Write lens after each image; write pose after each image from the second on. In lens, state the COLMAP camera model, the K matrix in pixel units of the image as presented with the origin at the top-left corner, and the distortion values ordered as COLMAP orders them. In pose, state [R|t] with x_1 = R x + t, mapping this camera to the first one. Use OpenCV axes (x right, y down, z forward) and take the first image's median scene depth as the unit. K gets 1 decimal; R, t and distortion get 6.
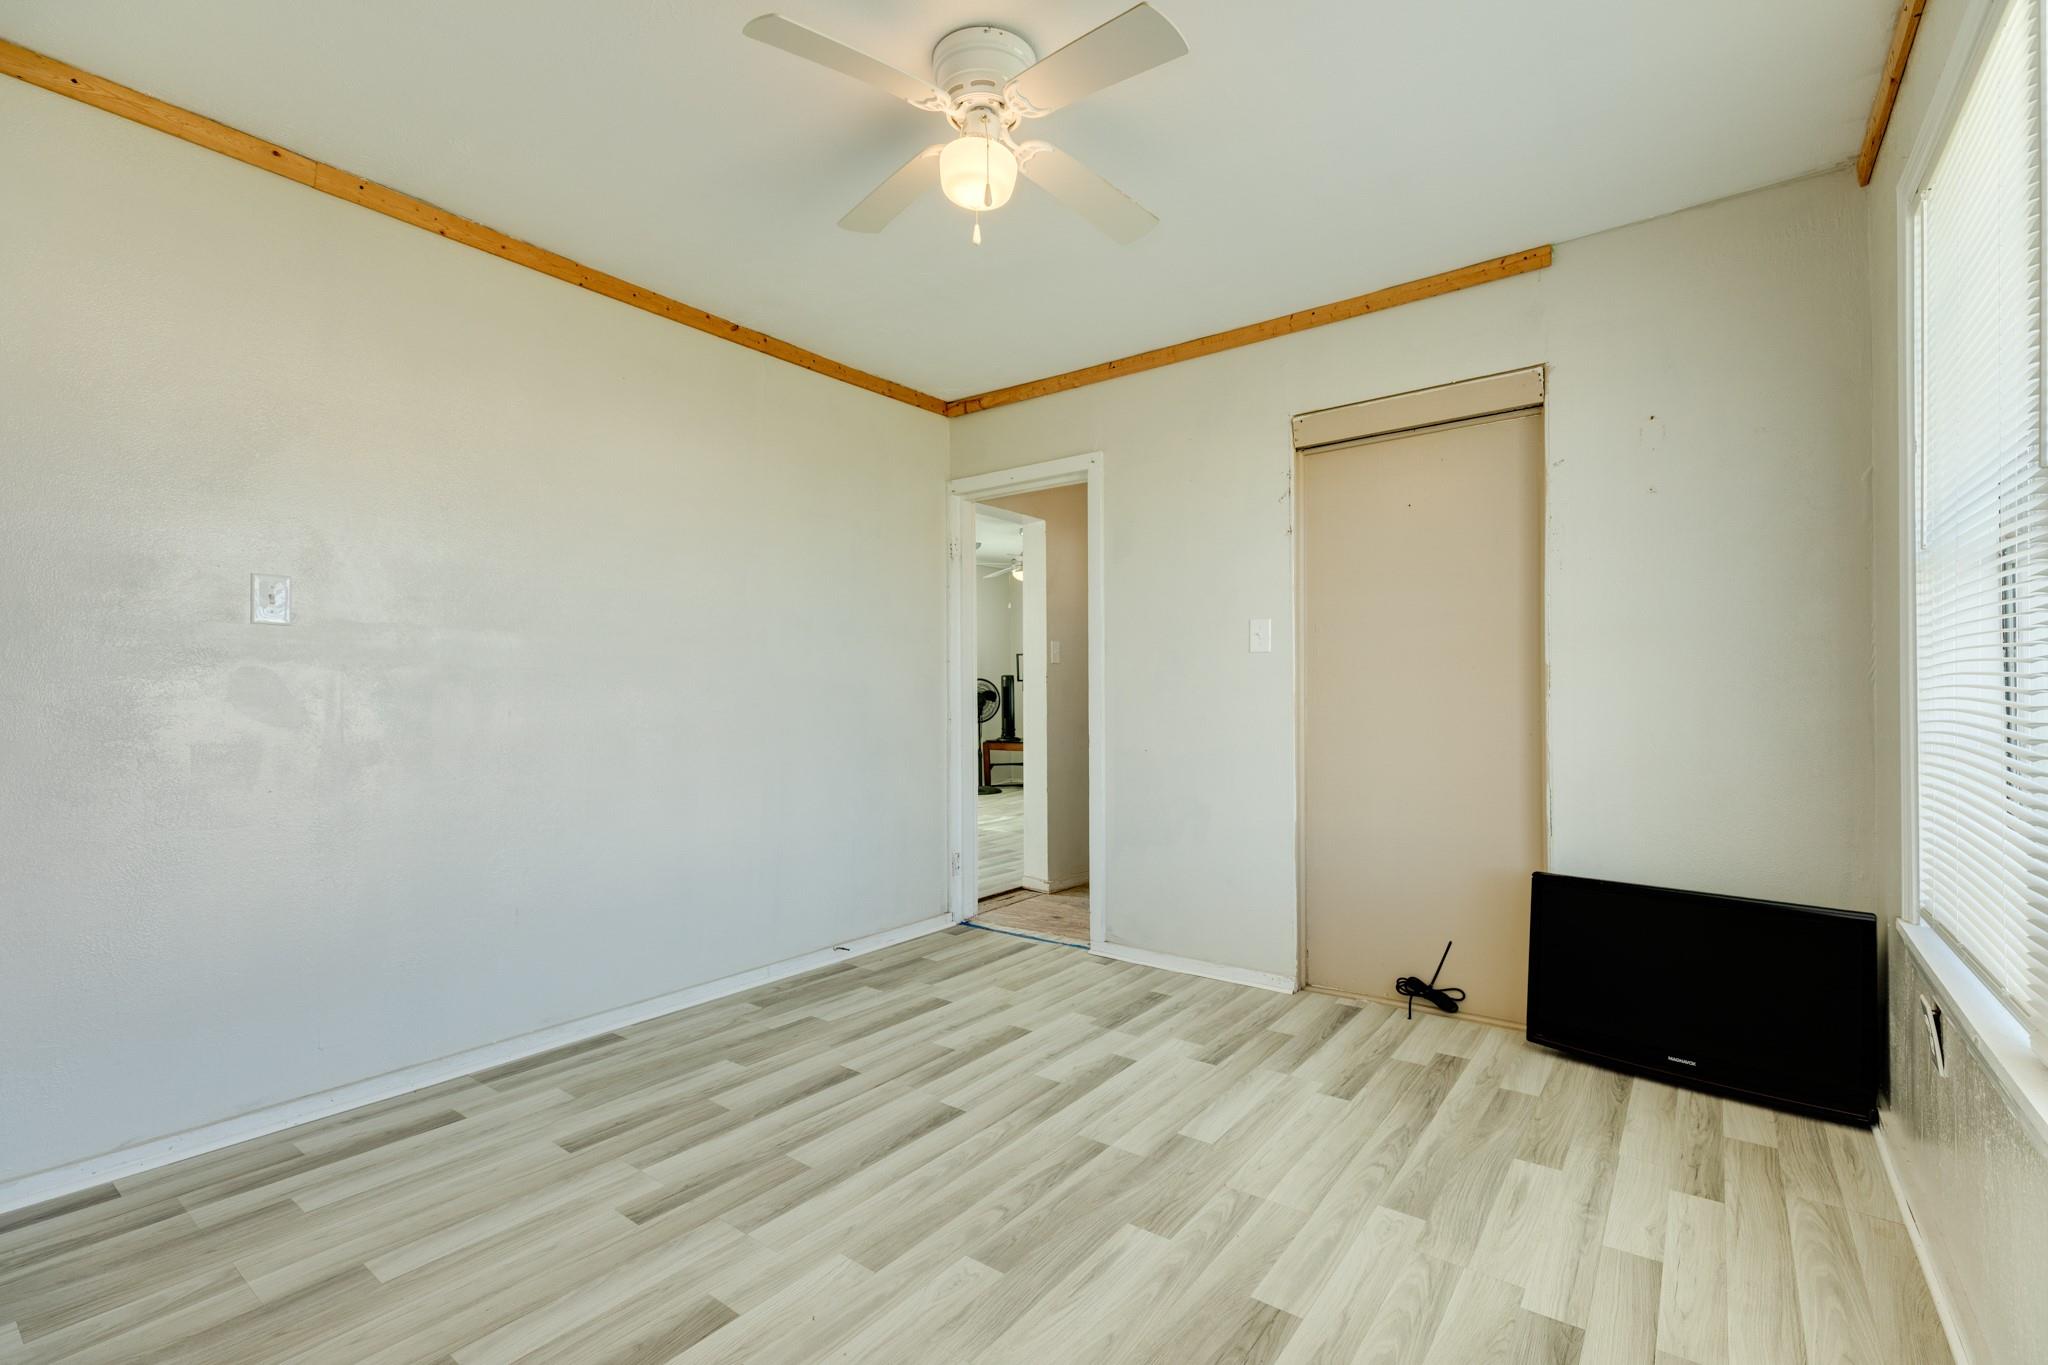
lens RADIAL K [[897.4, 0, 1039.3], [0, 897.4, 680.8], [0, 0, 1]] dist [-0.002401, -0.000336]
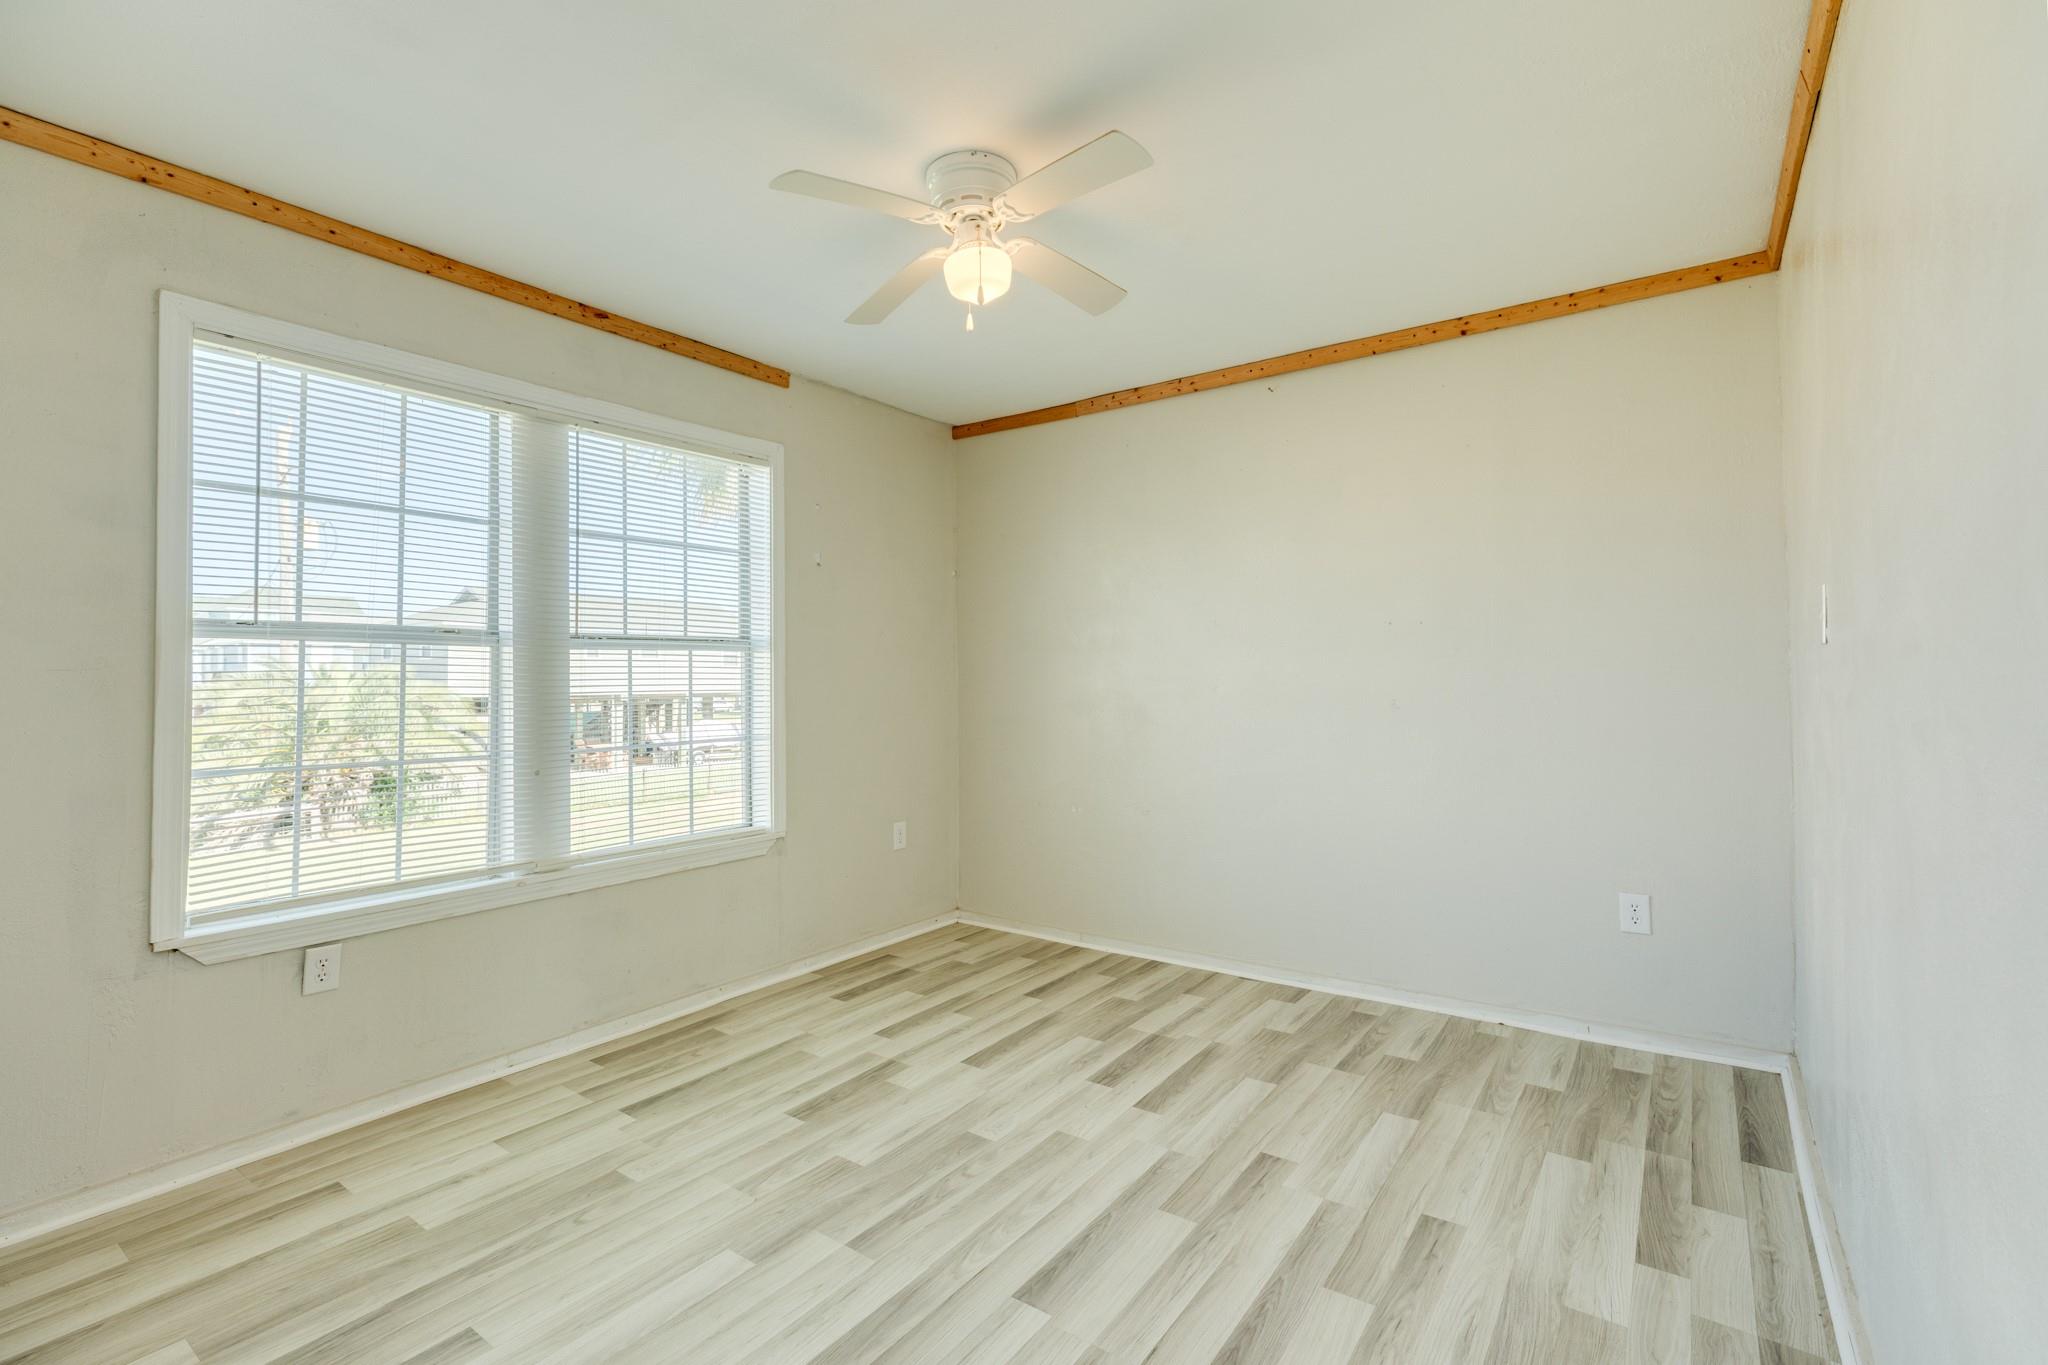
lens RADIAL K [[897.4, 0, 1039.3], [0, 897.4, 680.8], [0, 0, 1]] dist [-0.002401, -0.000336]
pose [[-0.999692, 0.012639, -0.021339, -0.113505], [0.012900, 0.999843, -0.012115, -0.032232], [0.021183, -0.012387, -0.999699, 2.091425]]
